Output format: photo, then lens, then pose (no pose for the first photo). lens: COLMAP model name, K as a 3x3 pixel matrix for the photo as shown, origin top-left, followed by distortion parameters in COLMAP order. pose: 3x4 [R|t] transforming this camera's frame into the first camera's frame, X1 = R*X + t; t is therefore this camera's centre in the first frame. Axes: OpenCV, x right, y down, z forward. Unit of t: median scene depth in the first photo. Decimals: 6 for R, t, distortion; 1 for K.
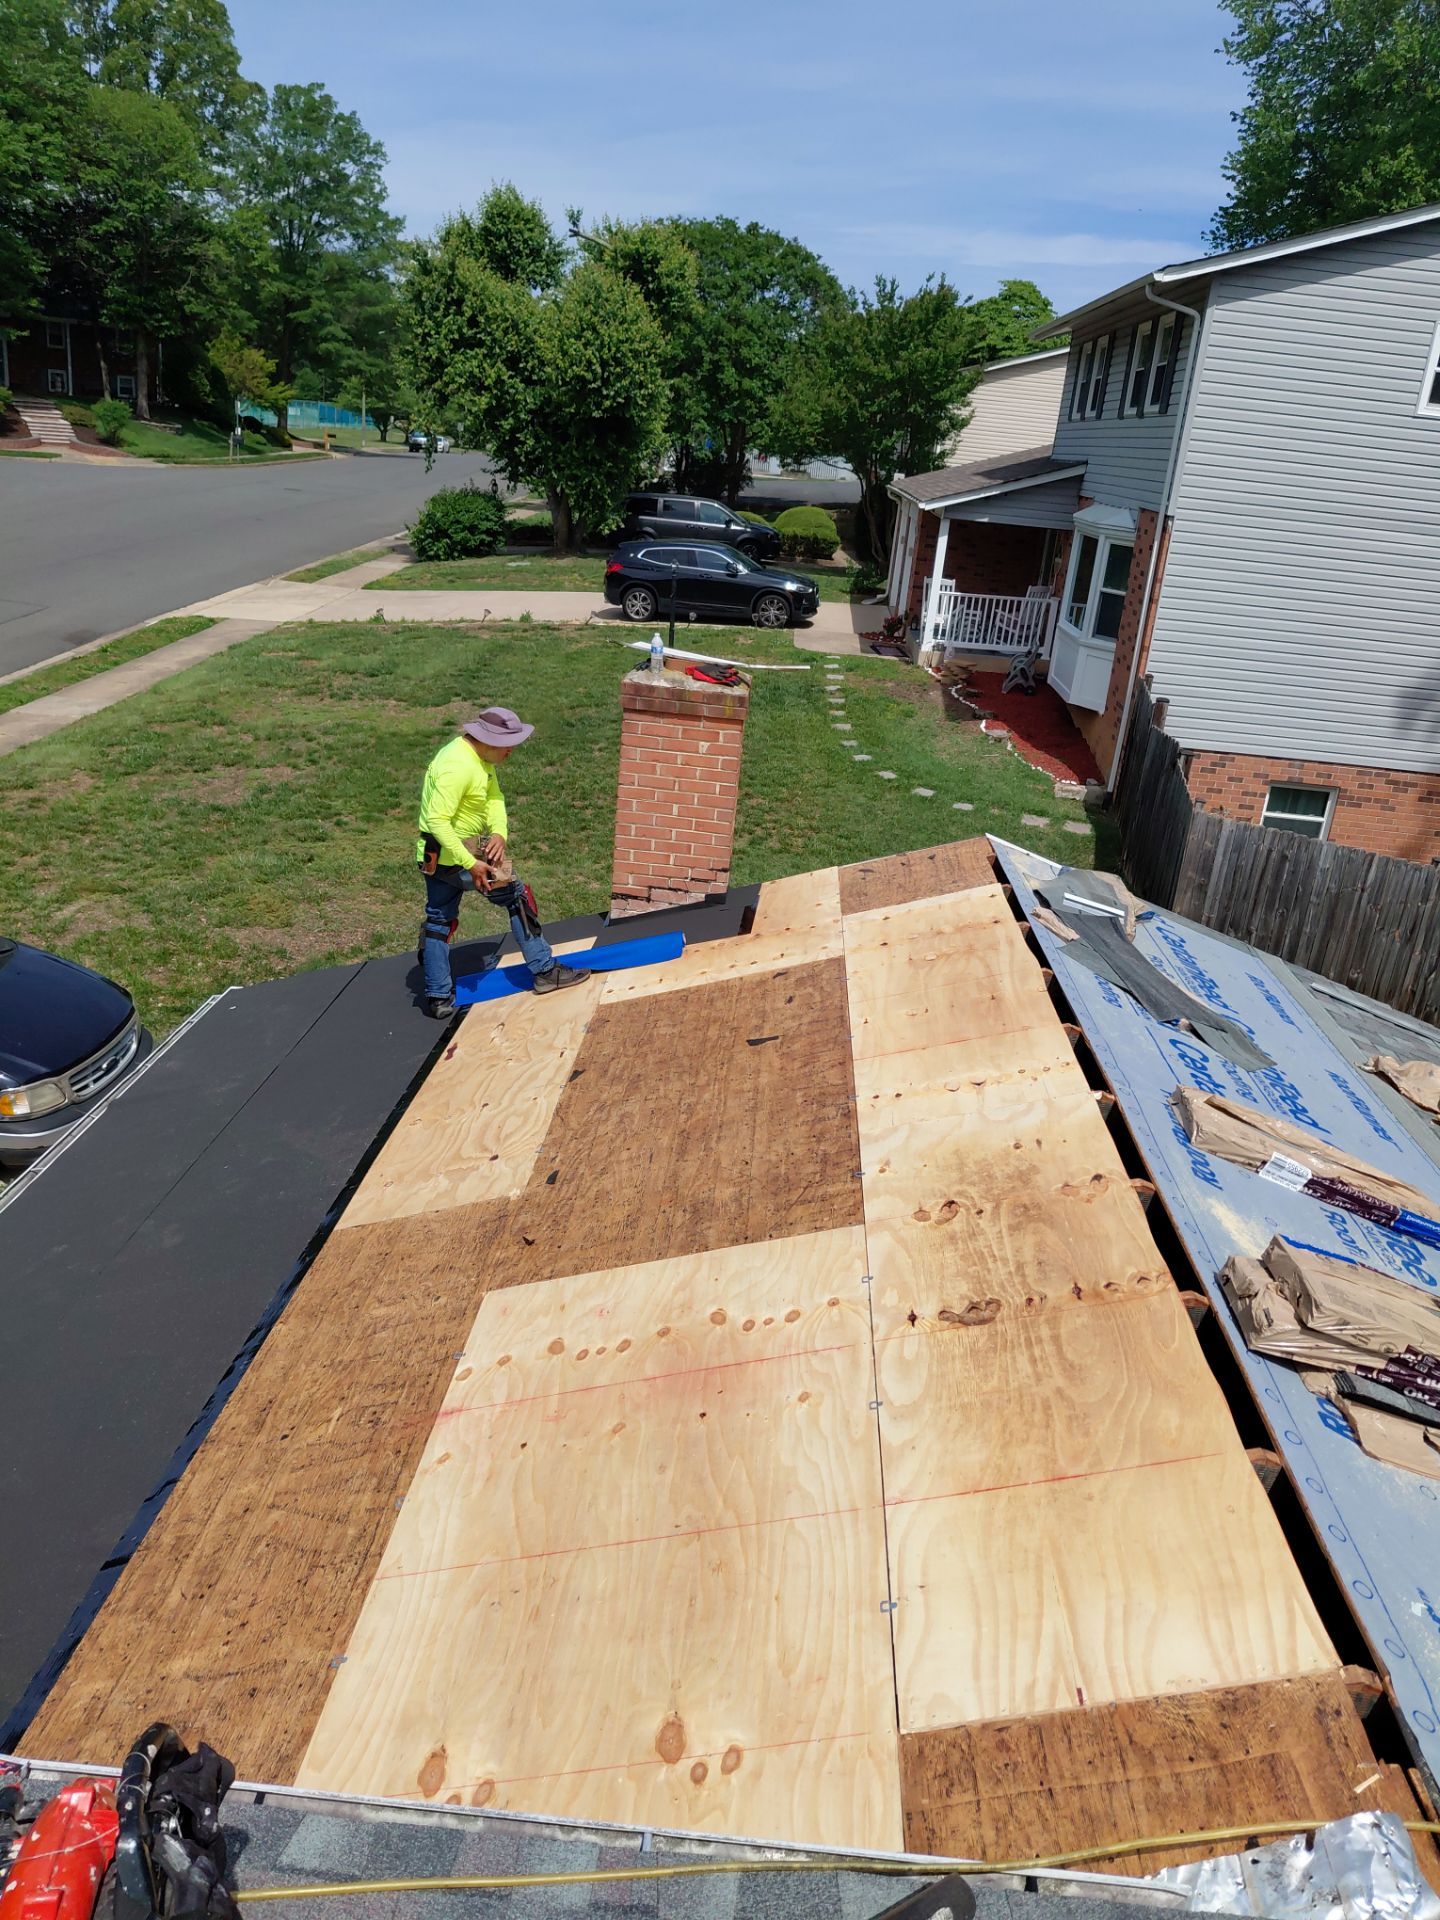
lens RADIAL K [[1466.9, 0, 715.9], [0, 1466.9, 971.4], [0, 0, 1]] dist [0.130496, -0.288721]
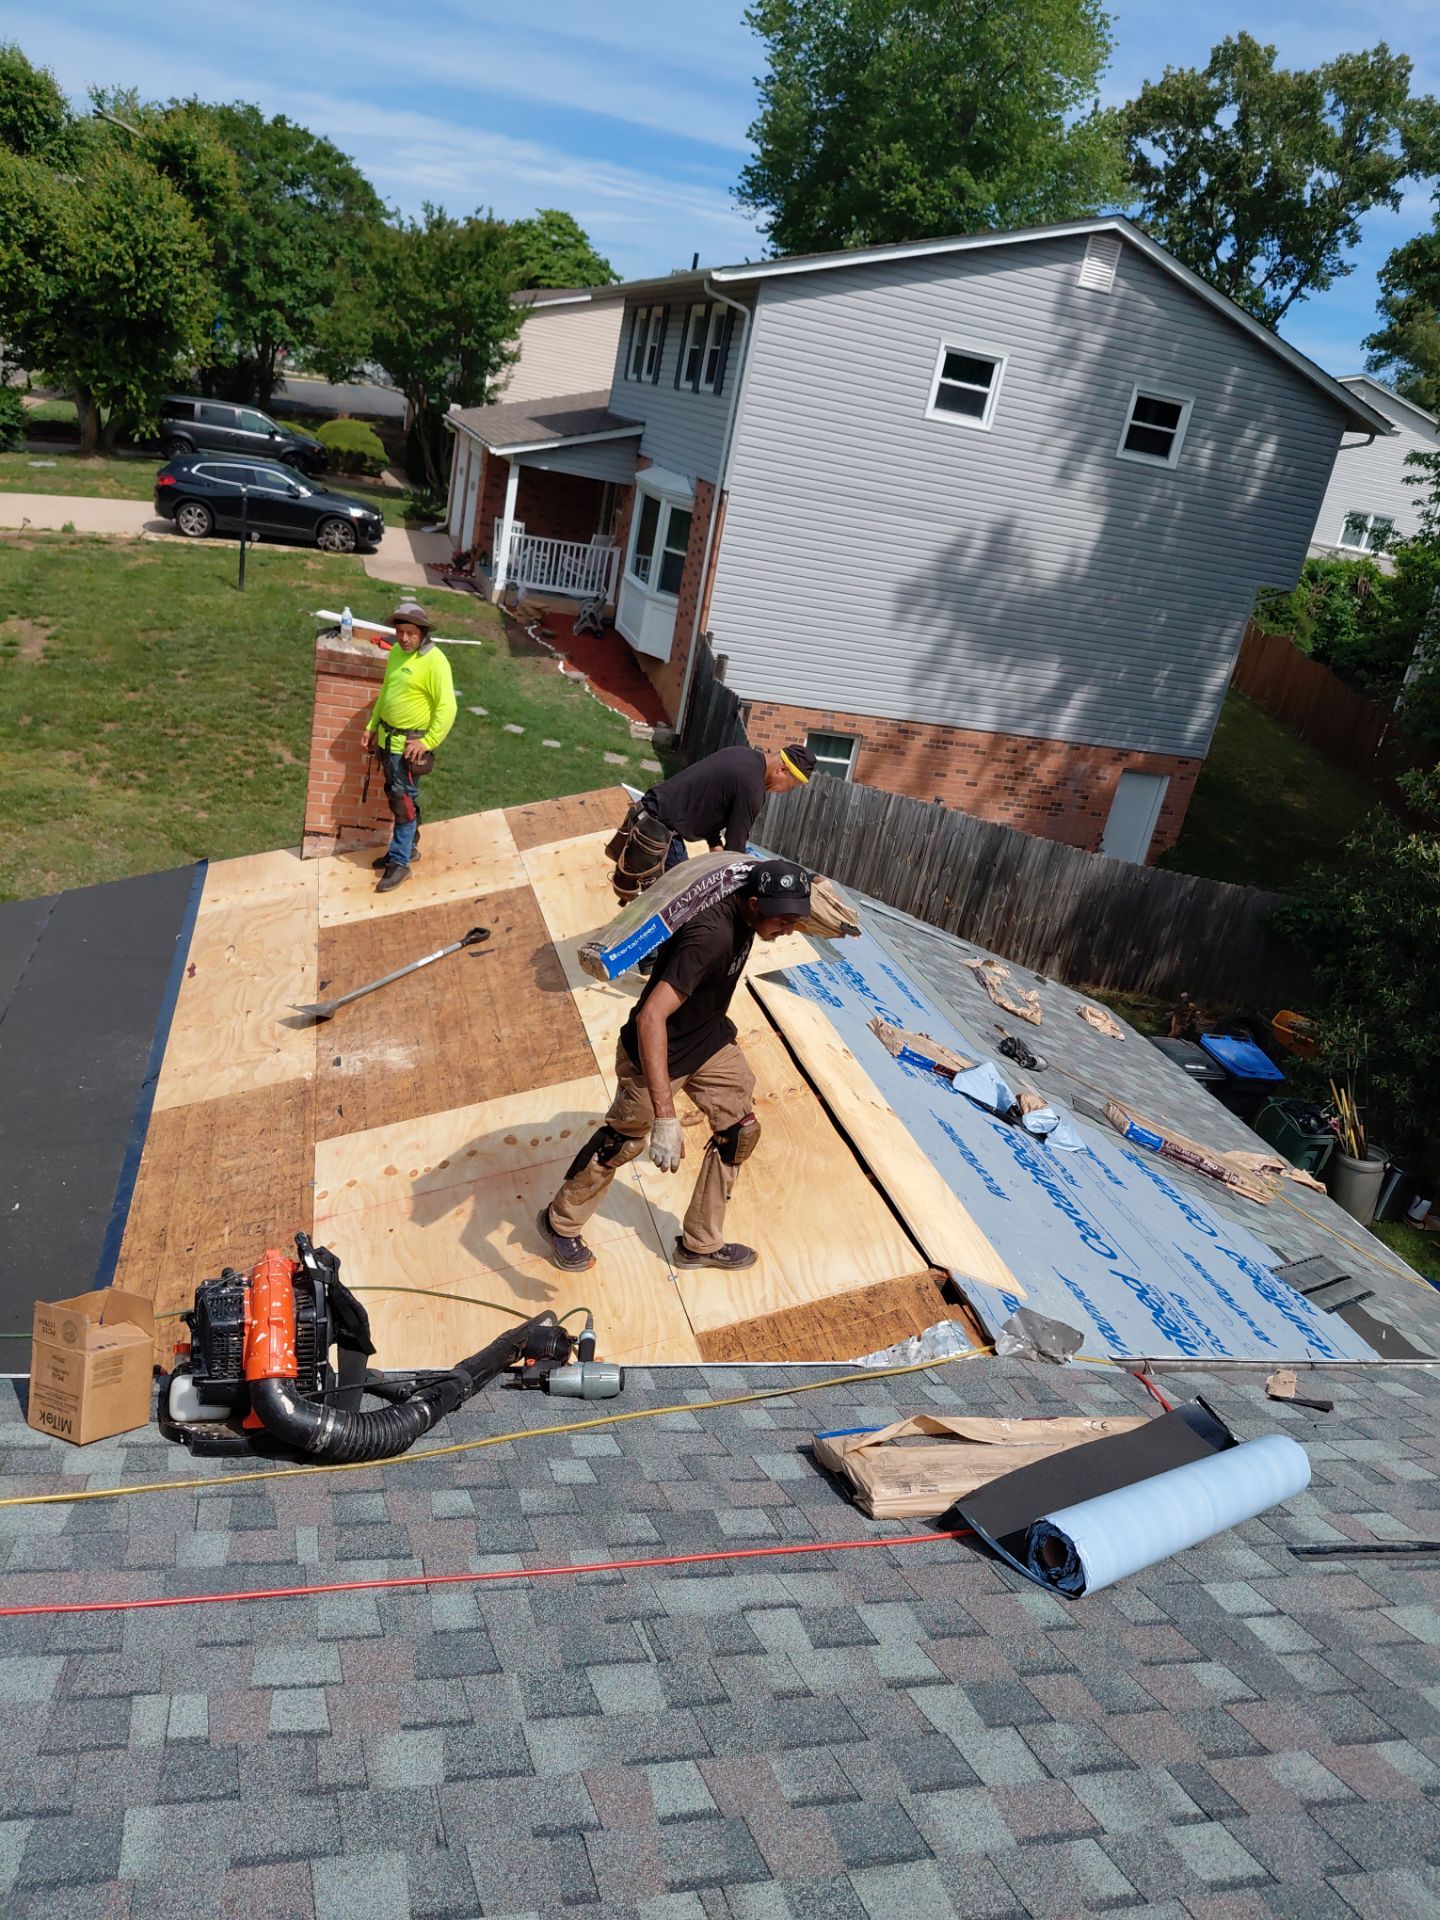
lens RADIAL K [[1498.7, 0, 730.7], [0, 1498.7, 1011.1], [0, 0, 1]] dist [0.041146, -0.105992]
pose [[0.948530, -0.037460, 0.314465, -0.050013], [0.012997, 0.996747, 0.079533, -0.000771], [-0.316422, -0.071353, 0.945931, -0.087209]]
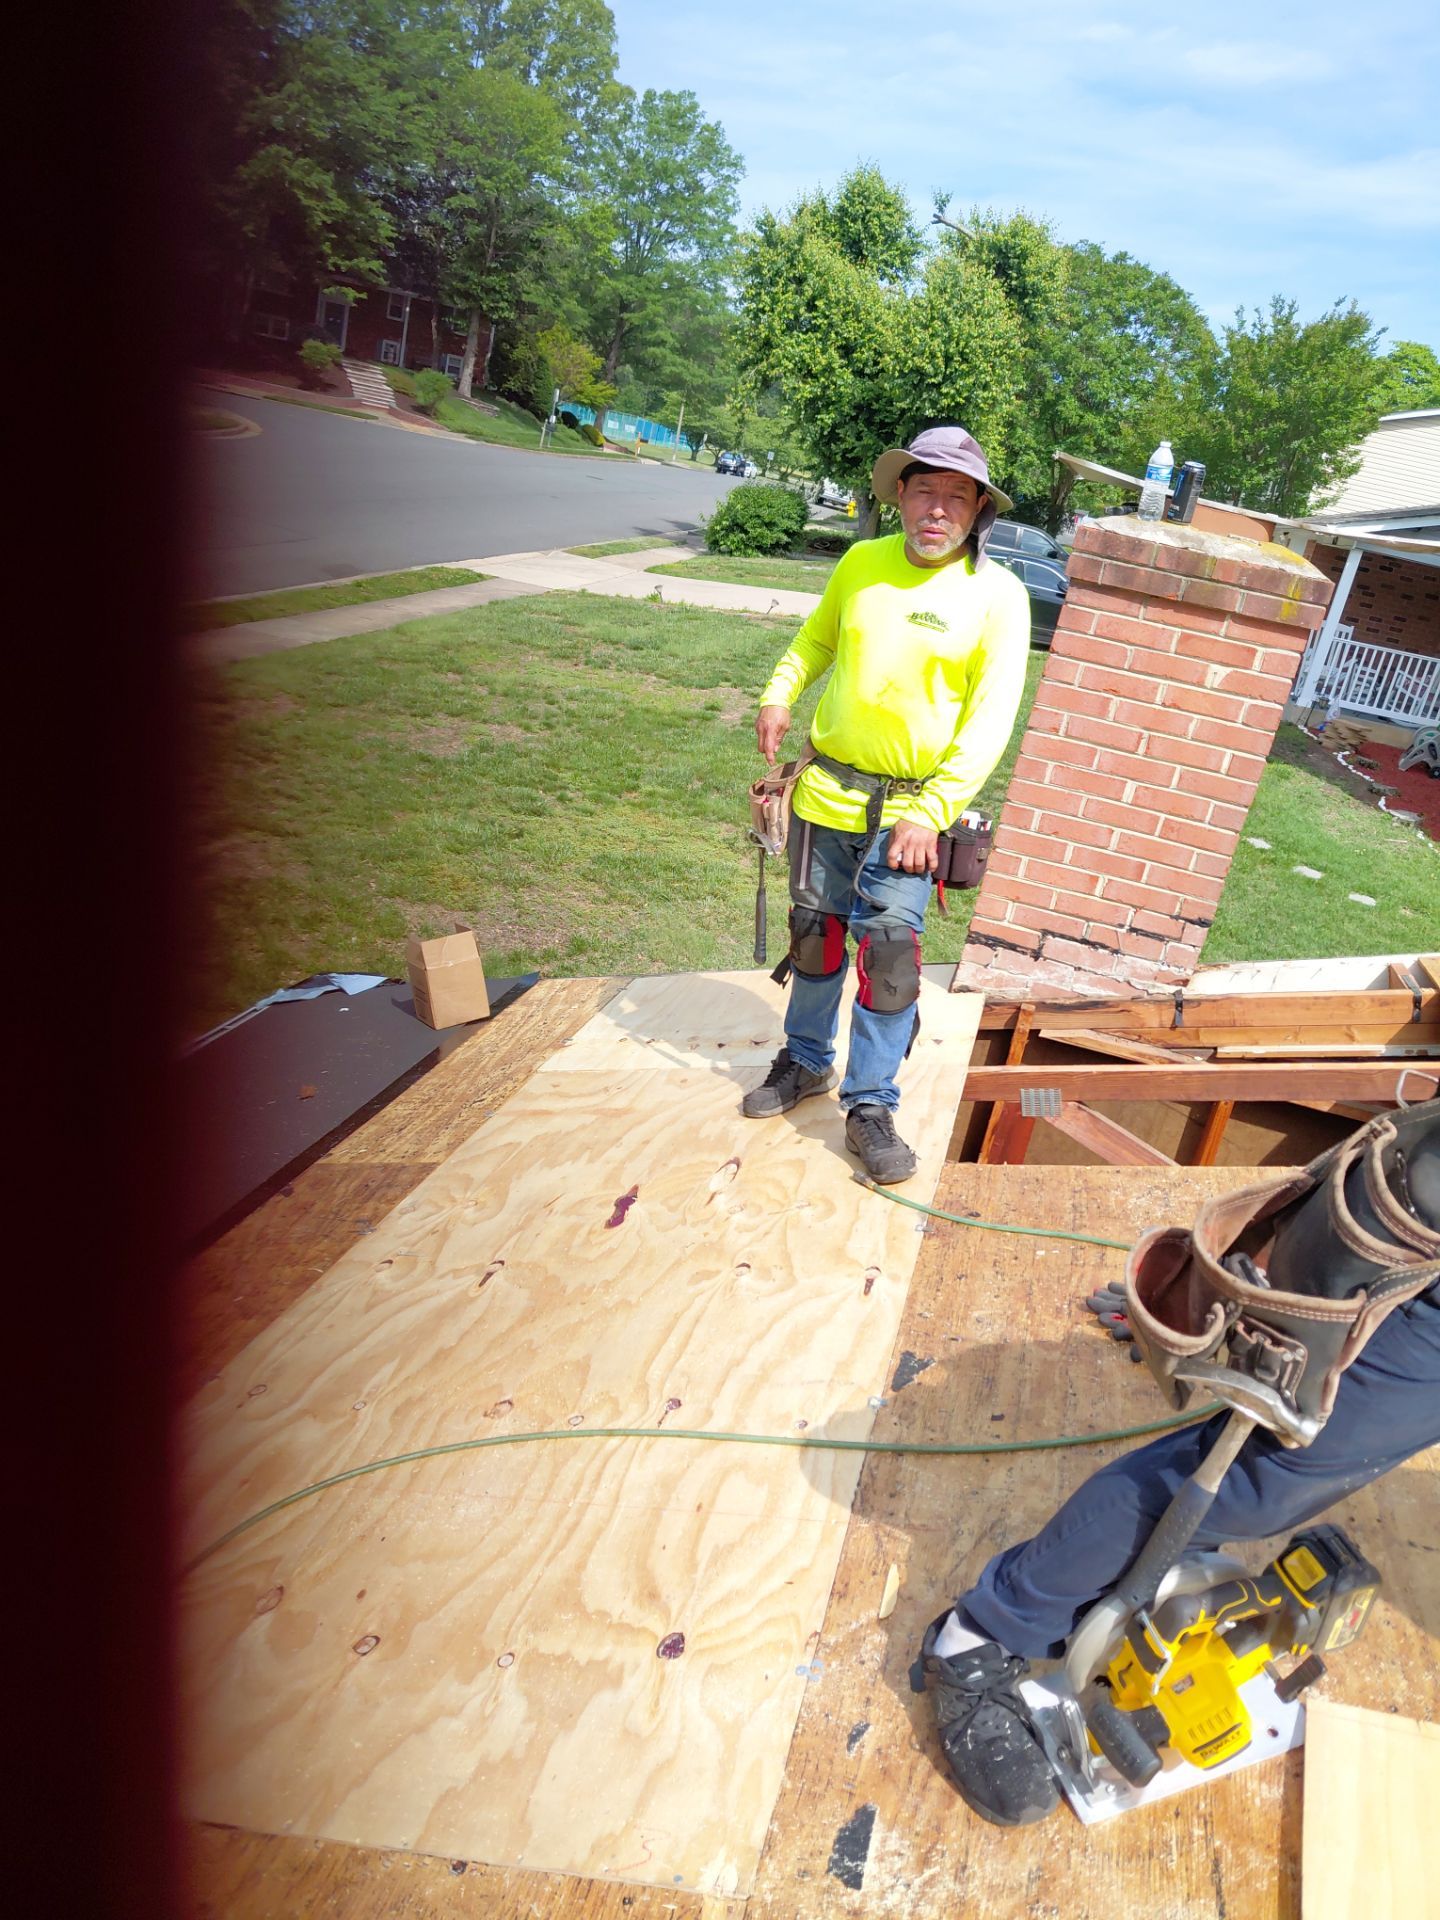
lens RADIAL K [[1448.5, 0, 720.0], [0, 1448.5, 960.0], [0, 0, 1]] dist [0.026048, -0.009478]
pose [[0.975480, 0.166693, -0.143710, -0.031401], [-0.172057, 0.984753, -0.025657, -0.005171], [0.137242, 0.049754, 0.989287, 0.177026]]
